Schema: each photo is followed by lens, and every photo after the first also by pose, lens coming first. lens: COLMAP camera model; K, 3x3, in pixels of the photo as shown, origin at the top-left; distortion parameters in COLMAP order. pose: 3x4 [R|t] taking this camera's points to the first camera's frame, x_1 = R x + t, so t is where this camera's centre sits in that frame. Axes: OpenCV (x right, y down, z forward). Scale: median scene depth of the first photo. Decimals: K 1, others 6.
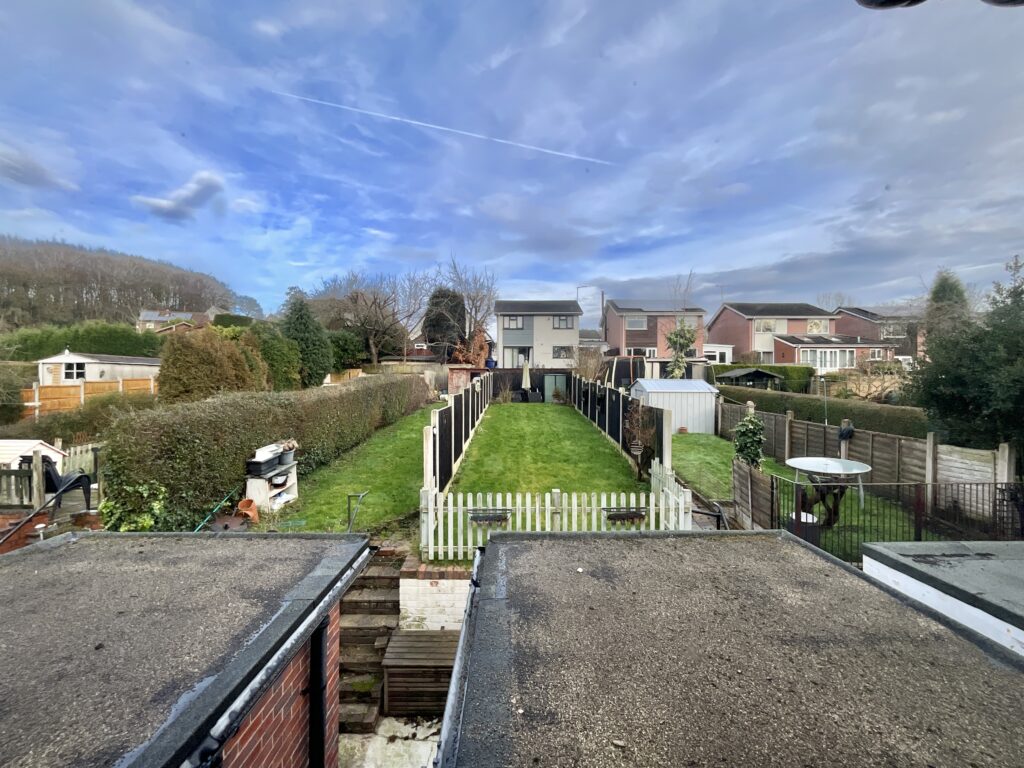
lens RADIAL K [[416.8, 0, 512.8], [0, 416.8, 388.2], [0, 0, 1]] dist [0.001271, 0.000575]
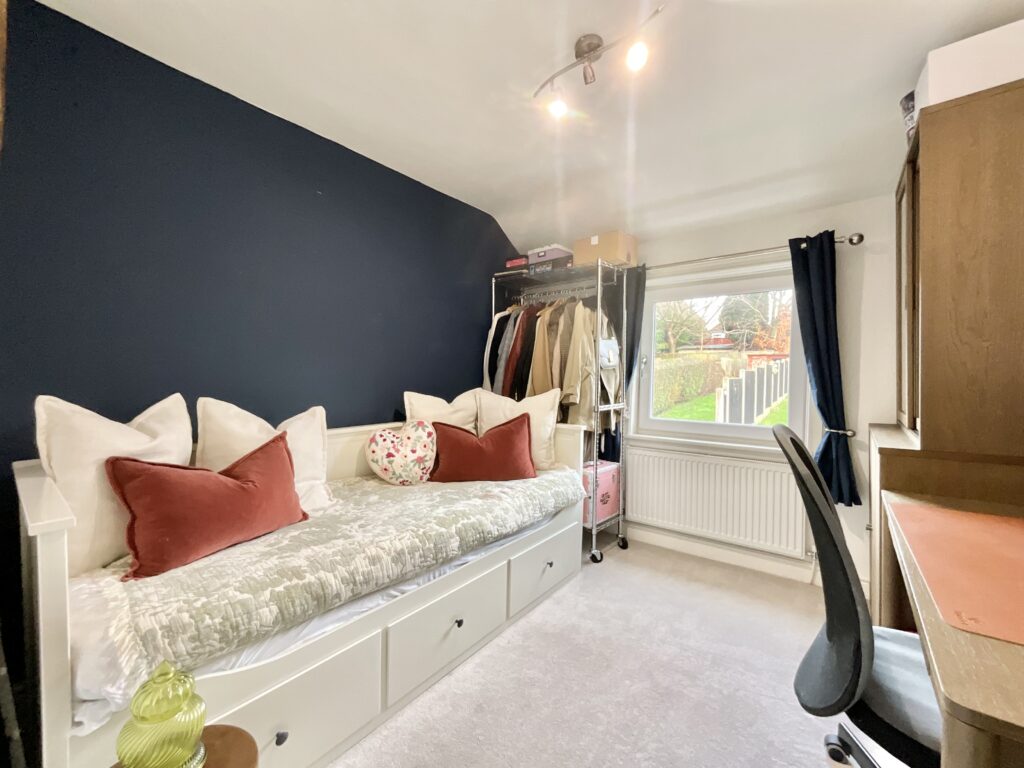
lens RADIAL K [[416.8, 0, 512.8], [0, 416.8, 384.9], [0, 0, 1]] dist [0.001271, 0.000575]
pose [[0.780475, 0.022367, -0.624787, 0.037325], [-0.019199, 0.999746, 0.011807, 0.024516], [0.624892, 0.002780, 0.780706, -0.152410]]
